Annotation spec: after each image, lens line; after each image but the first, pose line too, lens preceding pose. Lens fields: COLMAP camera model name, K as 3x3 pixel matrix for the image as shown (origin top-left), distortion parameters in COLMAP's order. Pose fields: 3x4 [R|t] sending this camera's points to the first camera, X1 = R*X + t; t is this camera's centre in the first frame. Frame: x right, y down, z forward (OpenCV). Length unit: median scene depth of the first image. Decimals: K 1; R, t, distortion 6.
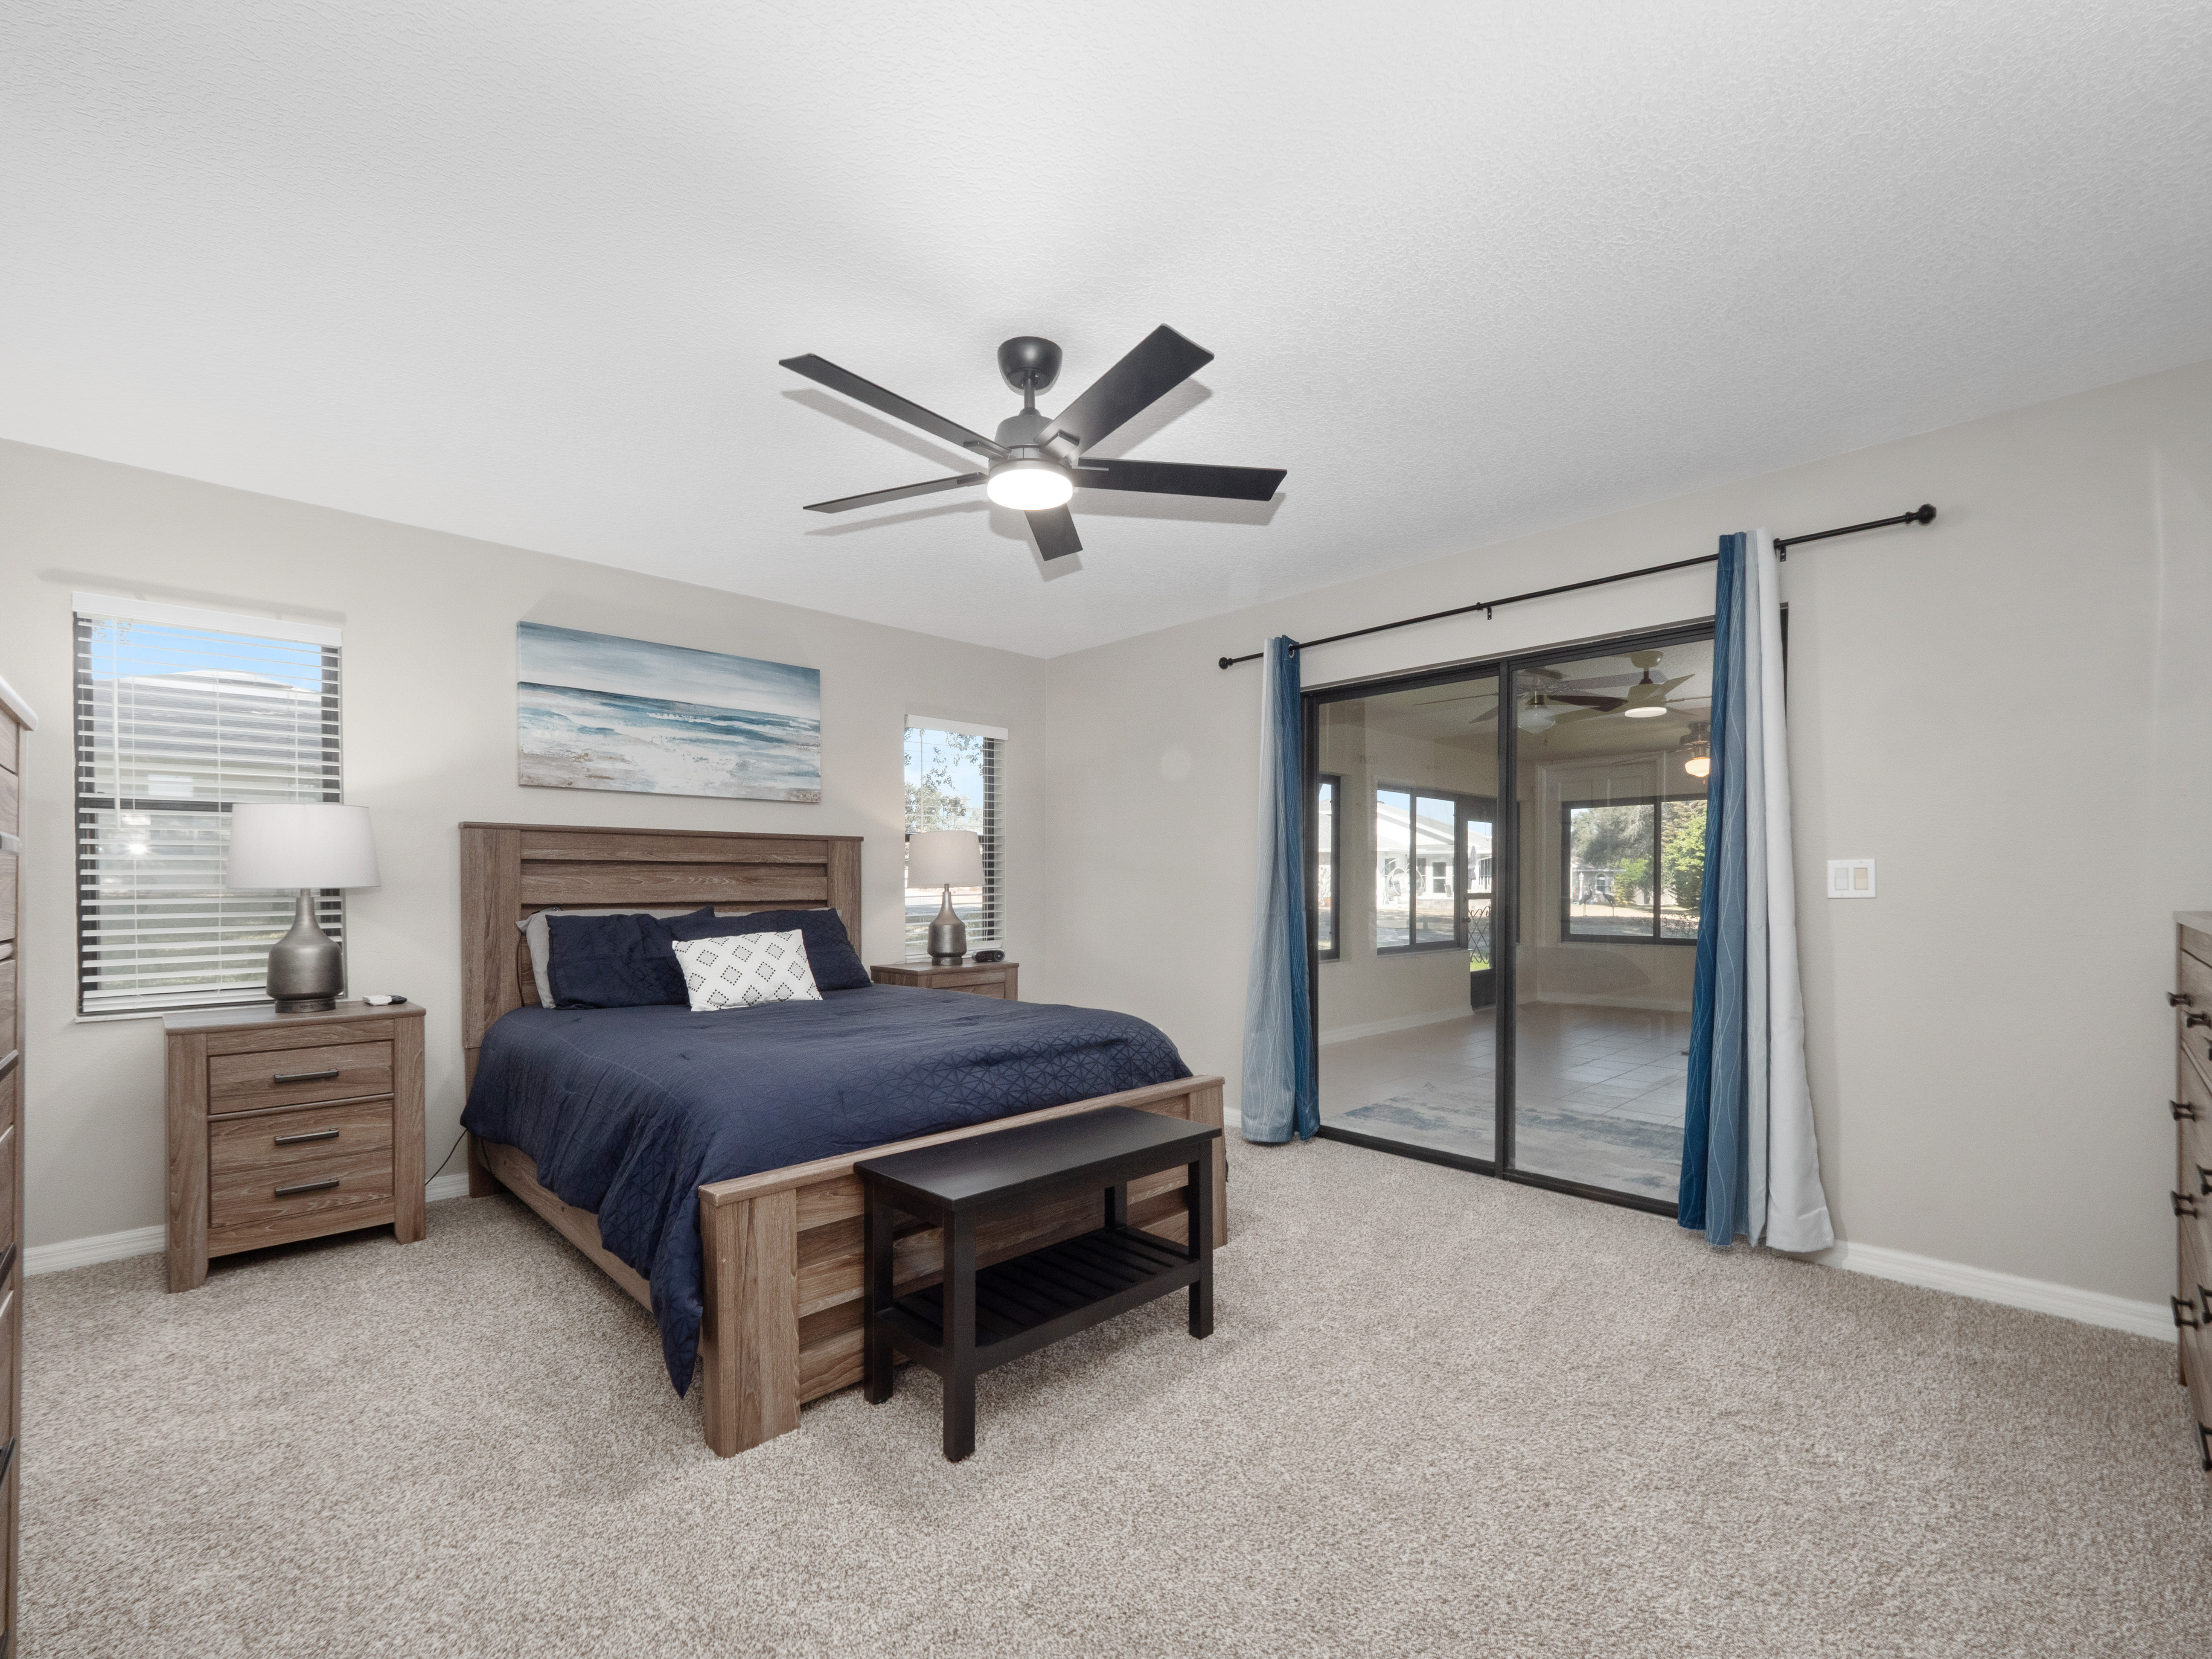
lens RADIAL K [[965.4, 0, 1112.4], [0, 965.4, 901.6], [0, 0, 1]] dist [0.002997, 0.000070]
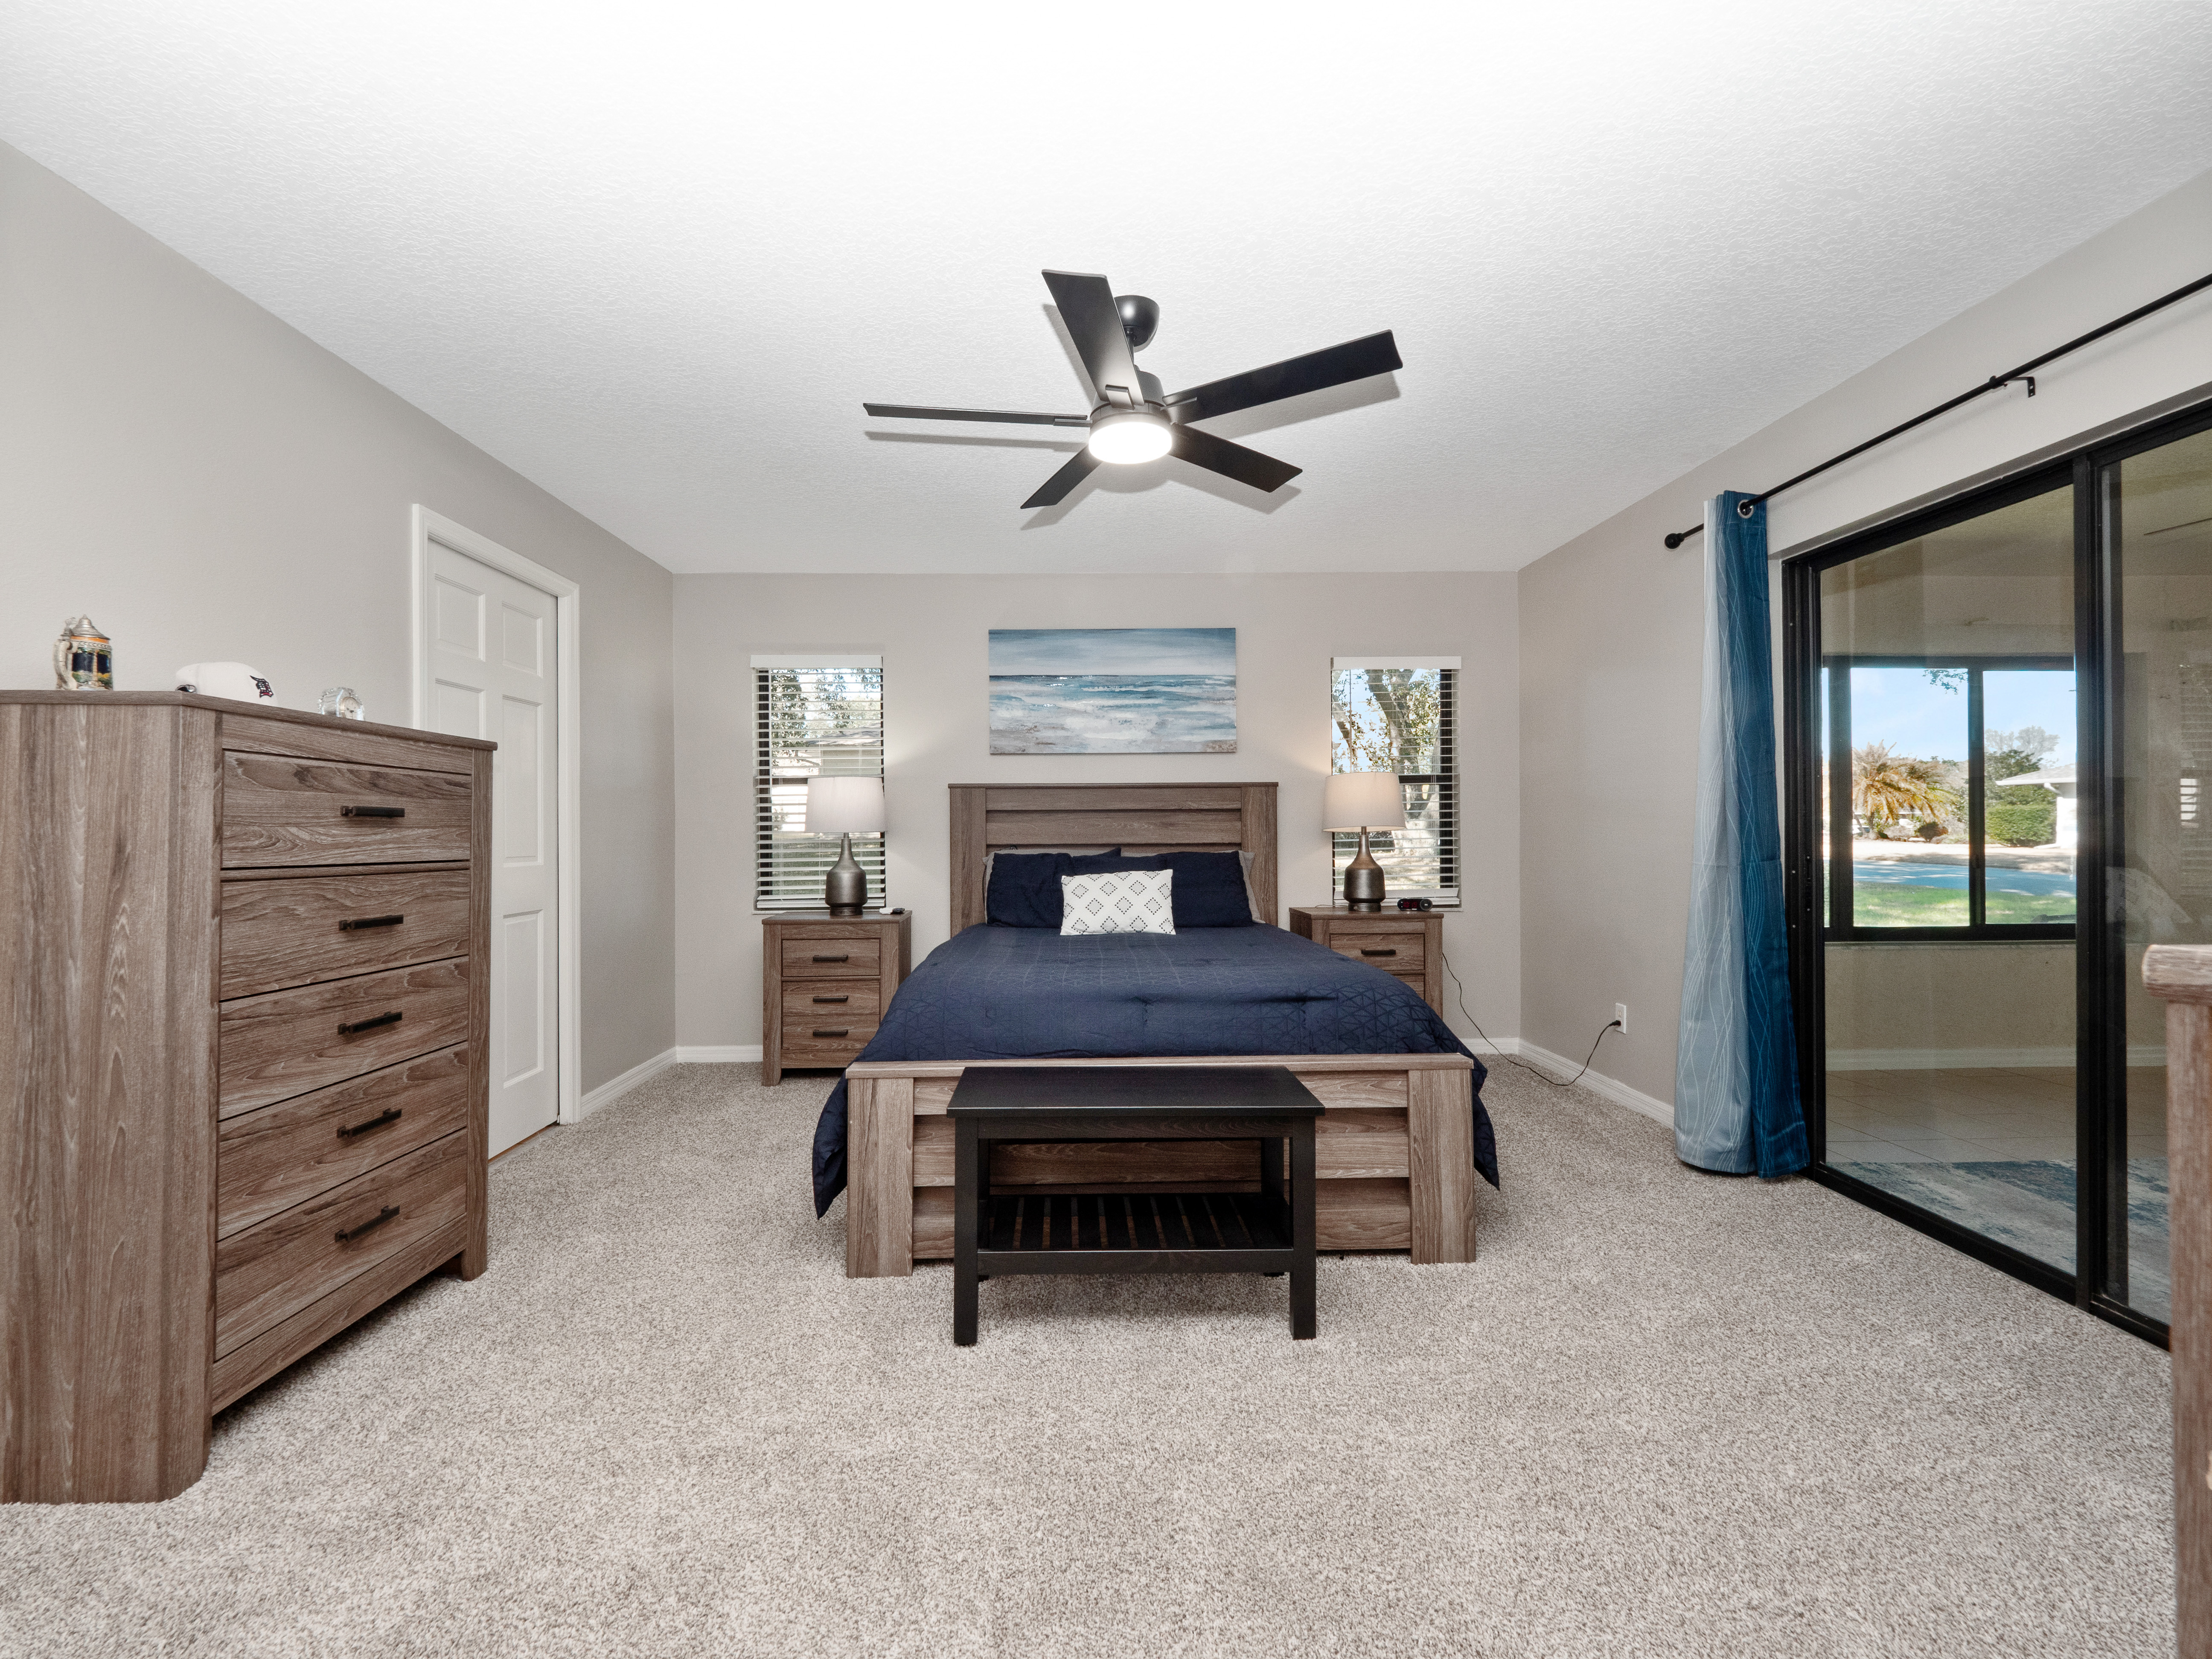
lens RADIAL K [[942.6, 0, 1090.1], [0, 942.6, 834.9], [0, 0, 1]] dist [0.001986, 0.000692]
pose [[0.734067, -0.001639, -0.679075, 0.354811], [-0.007020, 0.999925, -0.010002, 0.001019], [0.679041, 0.012109, 0.734001, 0.154266]]
